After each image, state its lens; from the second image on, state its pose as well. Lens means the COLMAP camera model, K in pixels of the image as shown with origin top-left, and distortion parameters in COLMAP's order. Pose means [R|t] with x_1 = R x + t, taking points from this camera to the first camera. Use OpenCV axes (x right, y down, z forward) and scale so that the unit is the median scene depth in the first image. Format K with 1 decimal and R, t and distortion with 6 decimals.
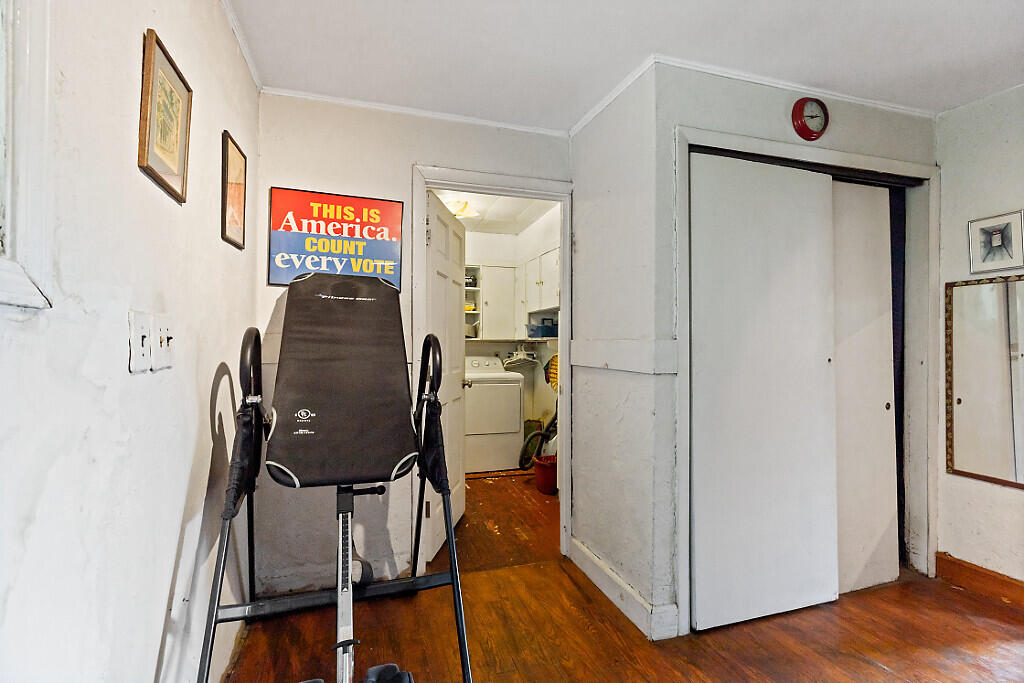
lens RADIAL K [[463.4, 0, 506.9], [0, 463.4, 348.3], [0, 0, 1]] dist [0.001991, -0.001715]
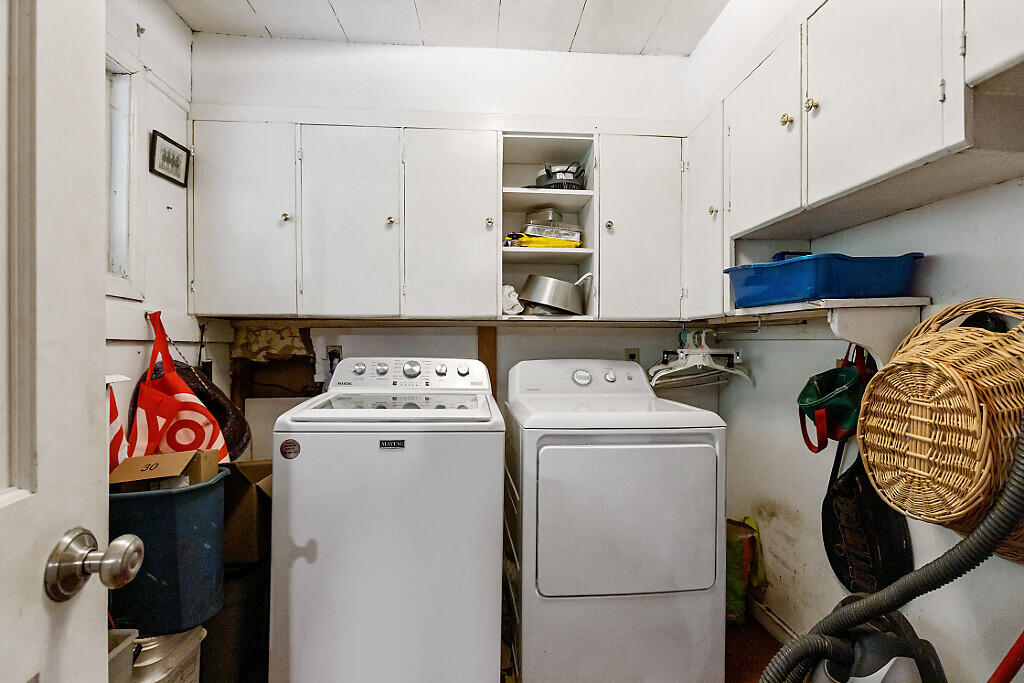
lens RADIAL K [[463.4, 0, 511.5], [0, 463.4, 342.8], [0, 0, 1]] dist [0.001991, -0.001715]
pose [[0.974666, 0.001873, -0.223657, -0.036743], [-0.002812, 0.999989, -0.003878, 0.004199], [0.223648, 0.004409, 0.974660, 0.582010]]
